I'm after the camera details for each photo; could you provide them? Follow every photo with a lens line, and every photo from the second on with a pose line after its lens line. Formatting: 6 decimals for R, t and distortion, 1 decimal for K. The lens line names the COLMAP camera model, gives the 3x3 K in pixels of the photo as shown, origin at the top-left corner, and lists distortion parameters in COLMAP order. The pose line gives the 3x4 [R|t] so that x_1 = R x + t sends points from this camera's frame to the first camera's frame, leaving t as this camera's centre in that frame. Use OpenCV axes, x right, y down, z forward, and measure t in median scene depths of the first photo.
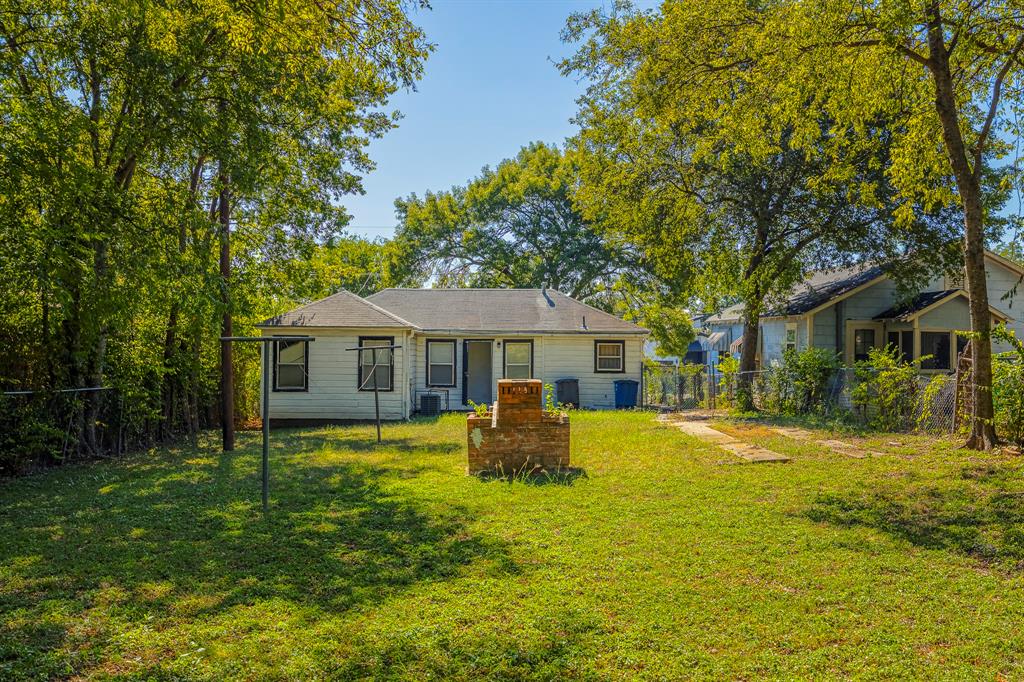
lens RADIAL K [[1034.6, 0, 512.4], [0, 1034.6, 340.5], [0, 0, 1]] dist [0.004232, 0.000000]
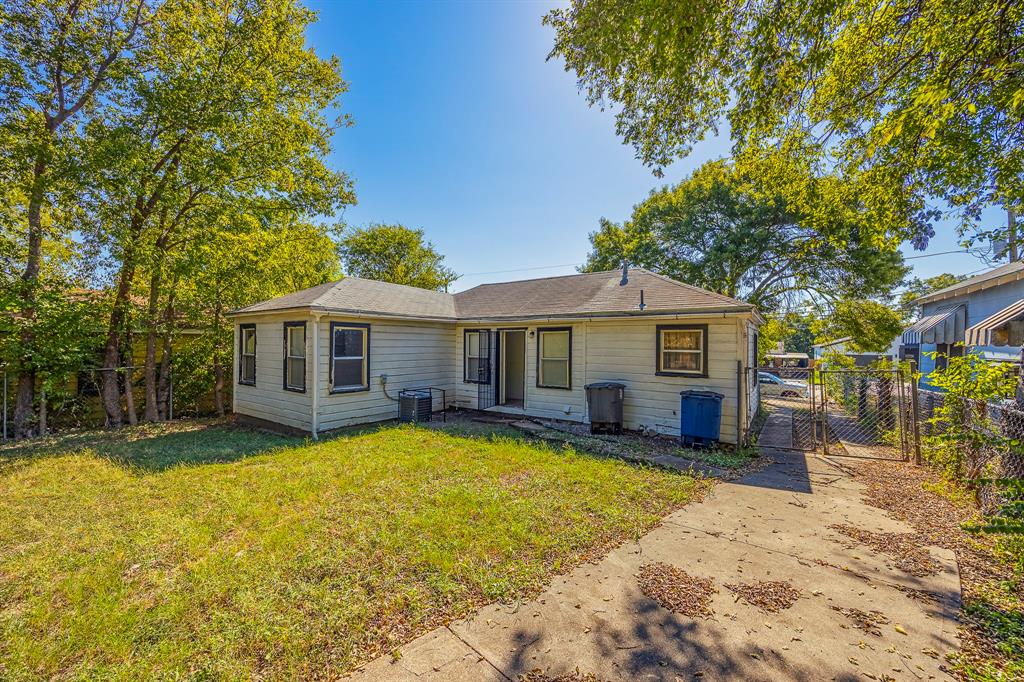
lens RADIAL K [[397.6, 0, 509.4], [0, 397.6, 340.7], [0, 0, 1]] dist [0.000274, 0.000041]
pose [[0.802364, -0.004390, -0.596819, 0.154936], [-0.000749, 0.999965, -0.008362, 0.011562], [0.596835, 0.007157, 0.802332, 0.744332]]
